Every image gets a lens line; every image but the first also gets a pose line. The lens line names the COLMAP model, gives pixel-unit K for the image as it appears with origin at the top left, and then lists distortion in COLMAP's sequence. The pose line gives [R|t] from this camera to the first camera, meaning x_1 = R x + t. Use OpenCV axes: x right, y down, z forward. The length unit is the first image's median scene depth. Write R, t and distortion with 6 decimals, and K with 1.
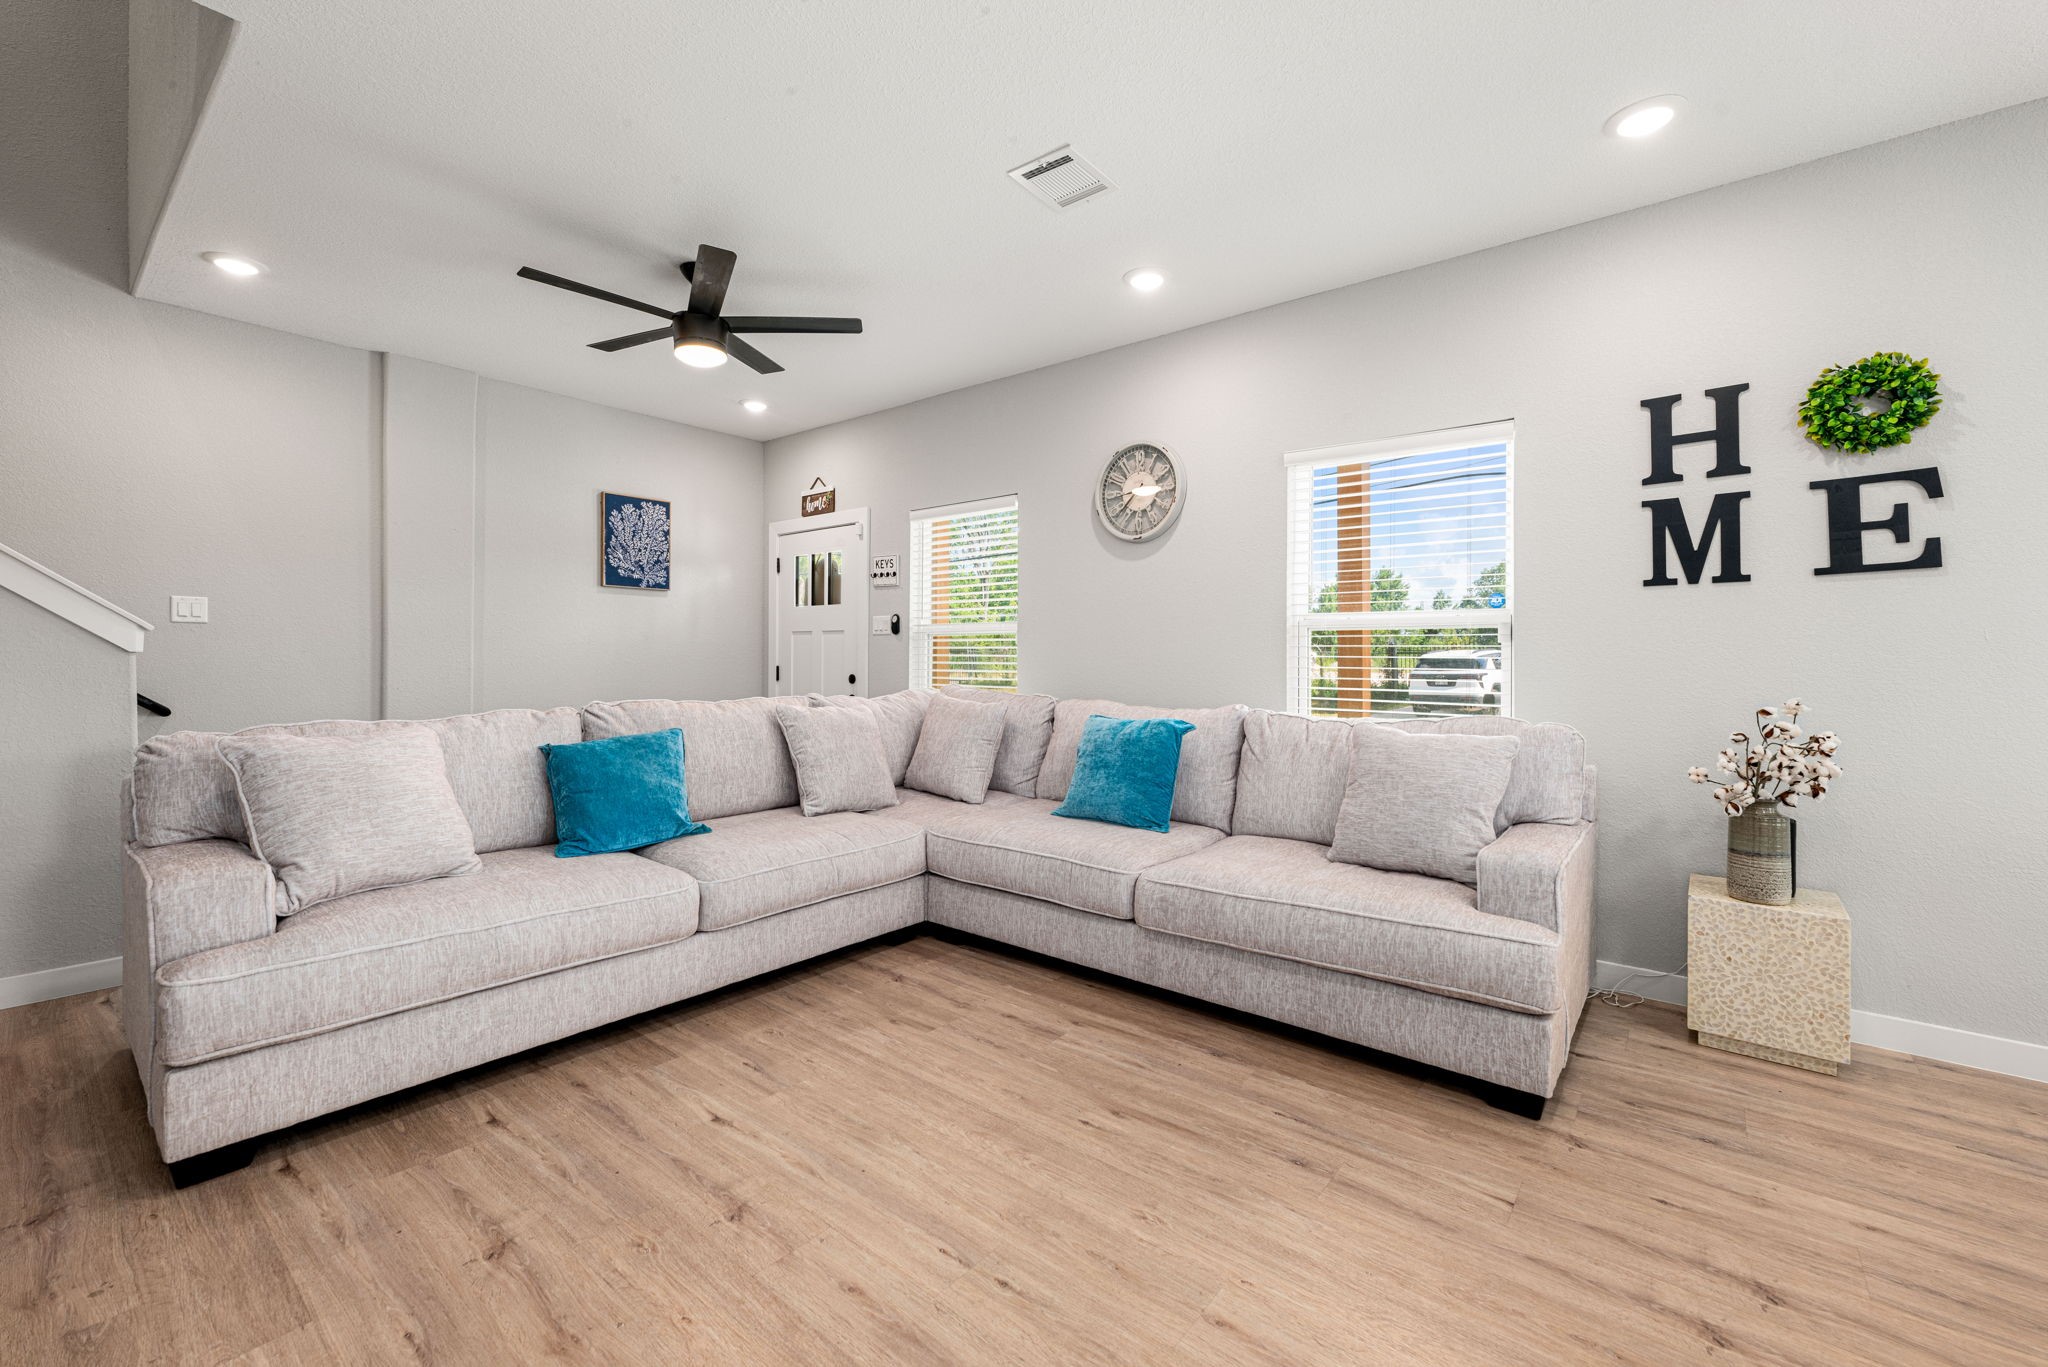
lens RADIAL K [[841.9, 0, 1019.8], [0, 841.9, 657.3], [0, 0, 1]] dist [-0.000232, -0.000136]
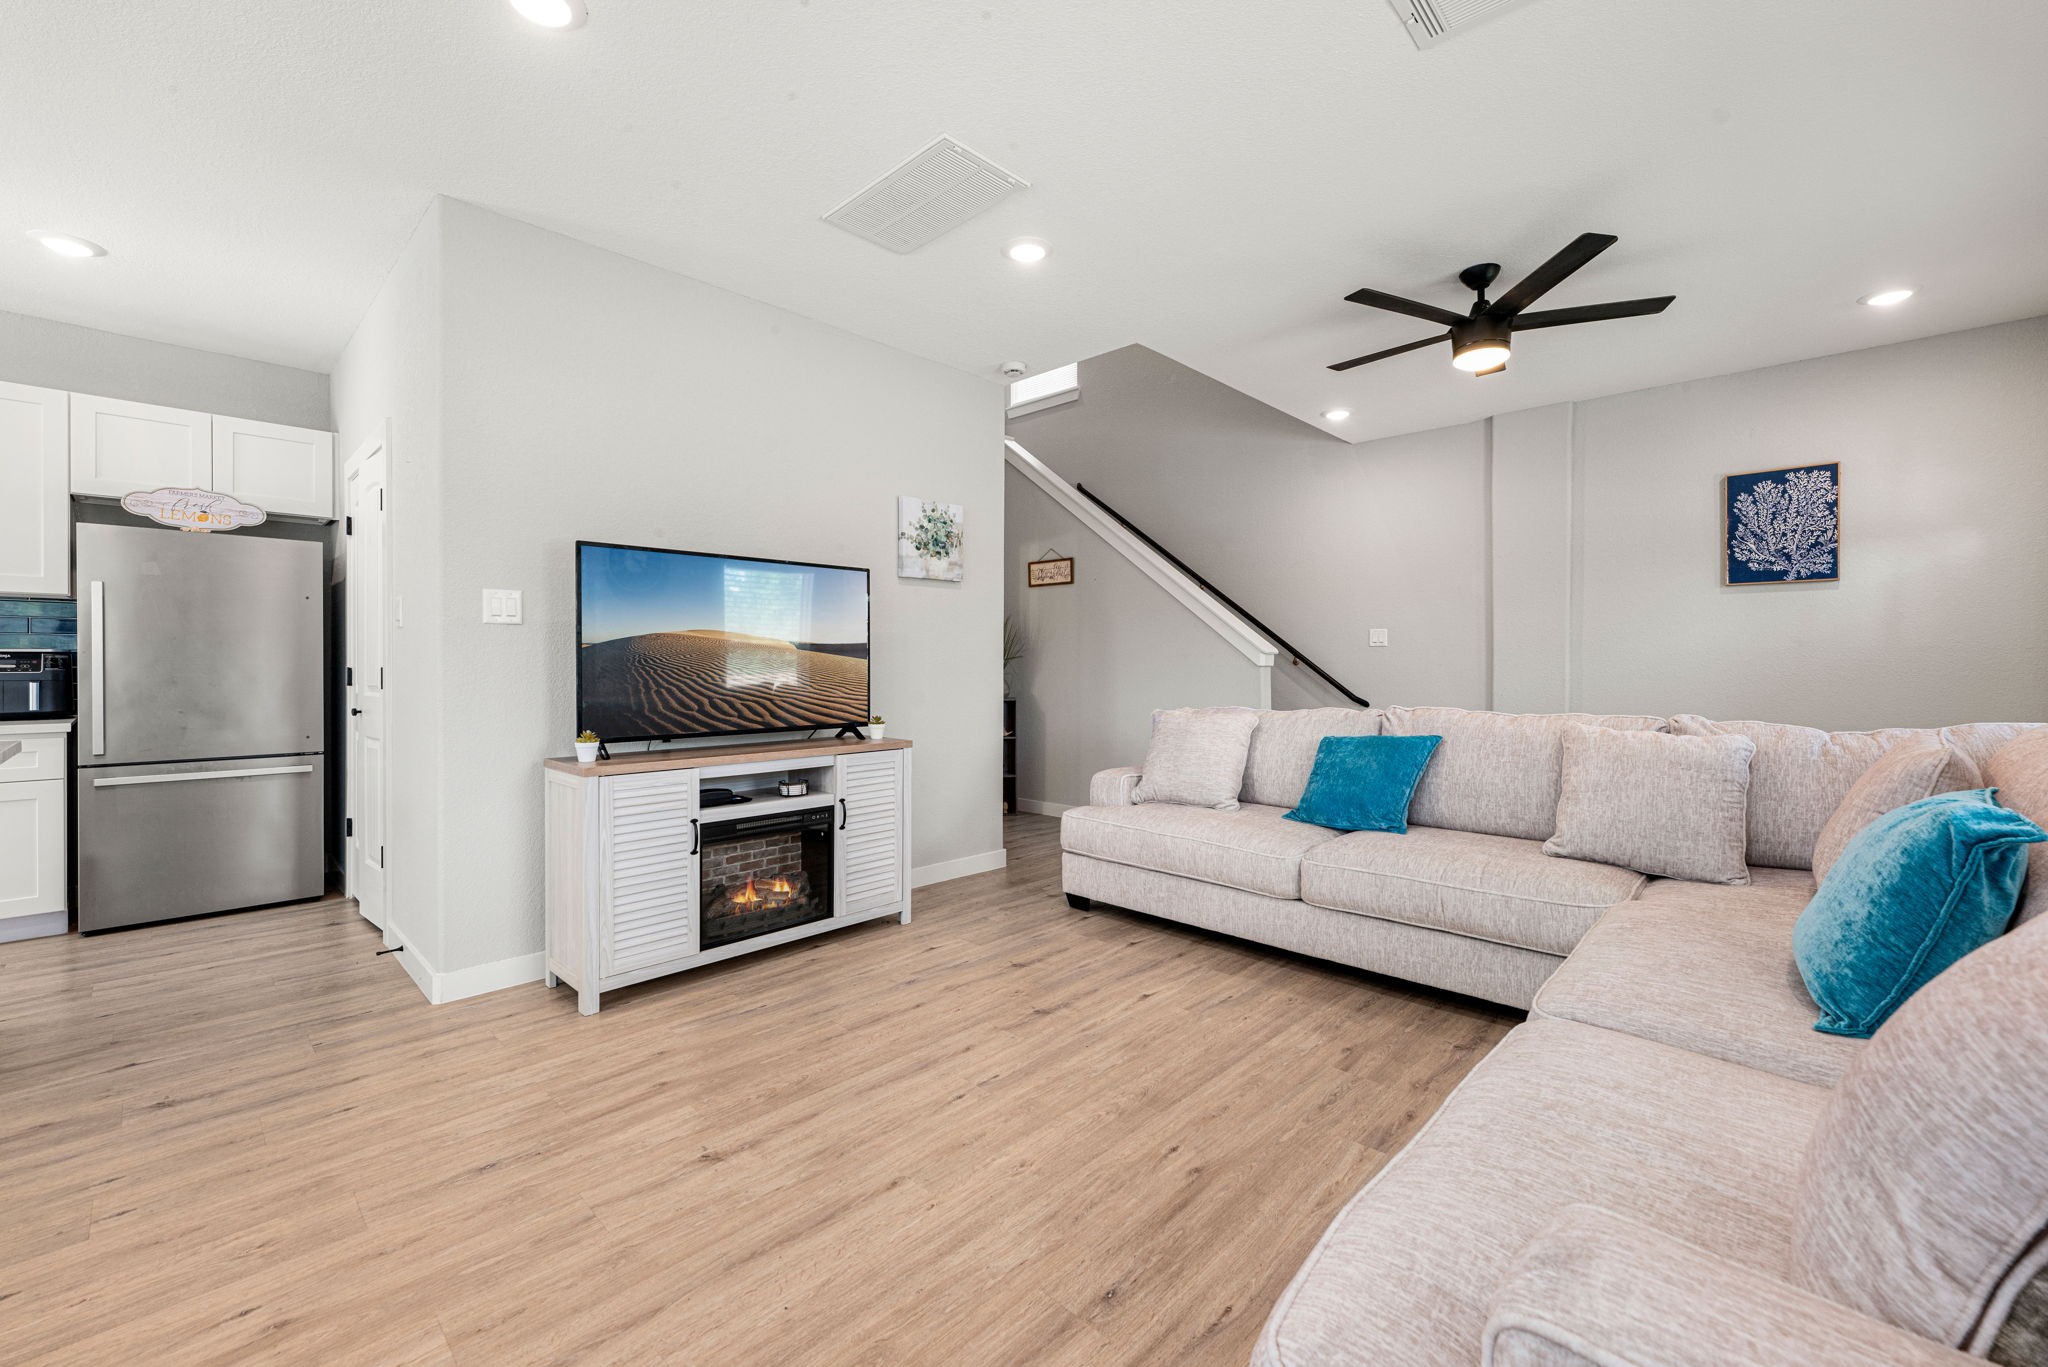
lens RADIAL K [[841.9, 0, 1029.0], [0, 841.9, 663.8], [0, 0, 1]] dist [-0.000232, -0.000136]
pose [[-0.076066, -0.008512, -0.997066, 0.845893], [-0.002365, 0.999962, -0.008356, 0.007990], [0.997100, 0.001722, -0.076083, 0.732215]]
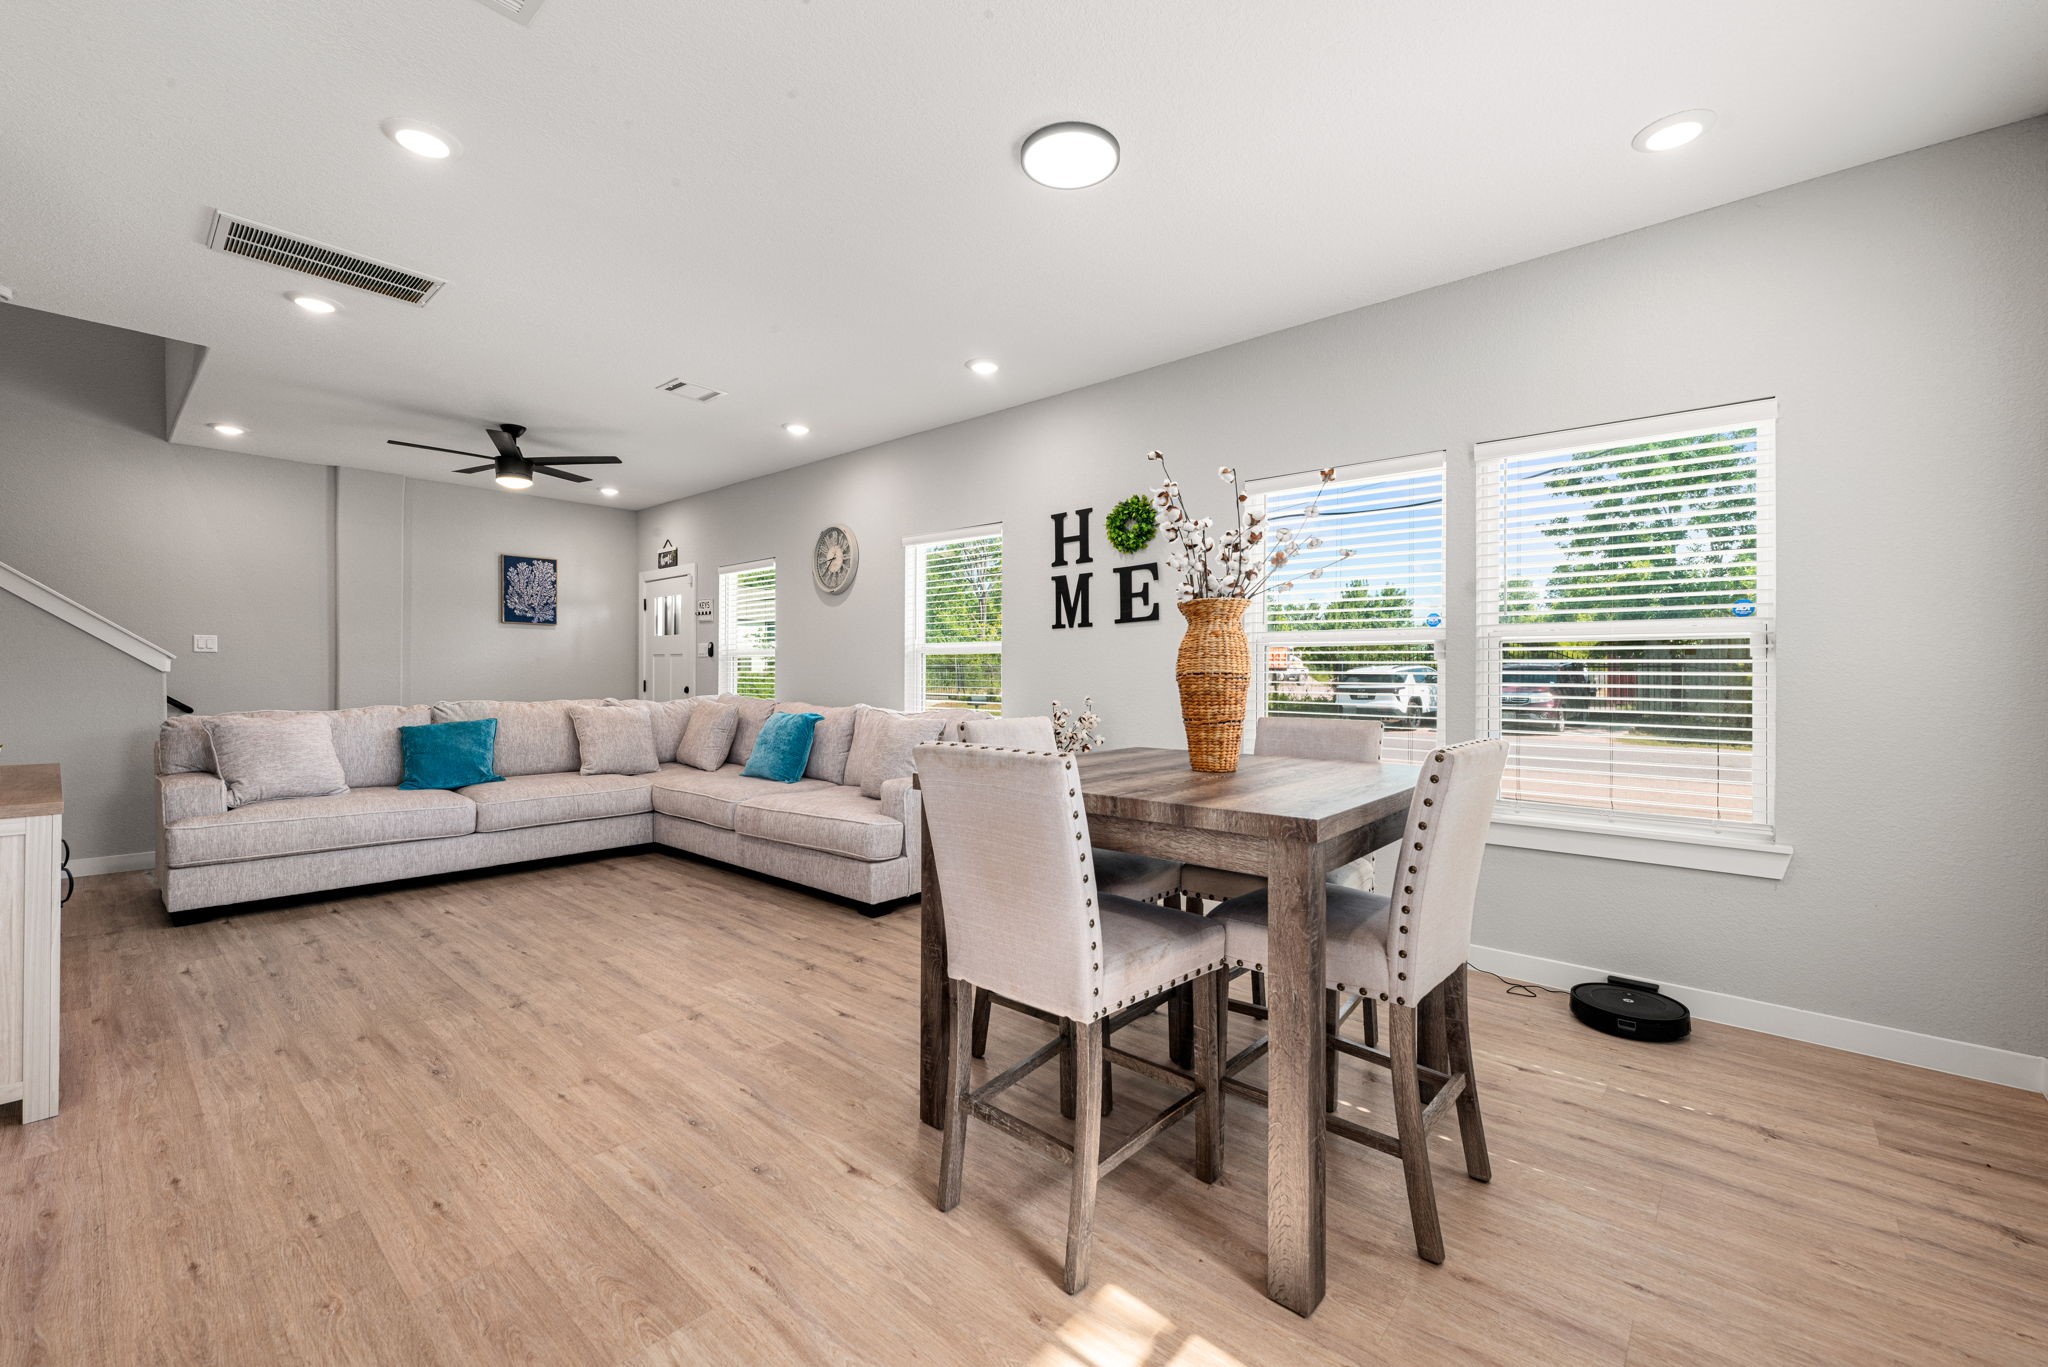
lens RADIAL K [[841.9, 0, 1018.6], [0, 841.9, 673.7], [0, 0, 1]] dist [-0.000232, -0.000136]
pose [[0.999244, -0.002646, -0.038782, 0.826919], [0.002629, 0.999996, -0.000477, 0.003711], [0.038783, 0.000374, 0.999248, -0.709056]]
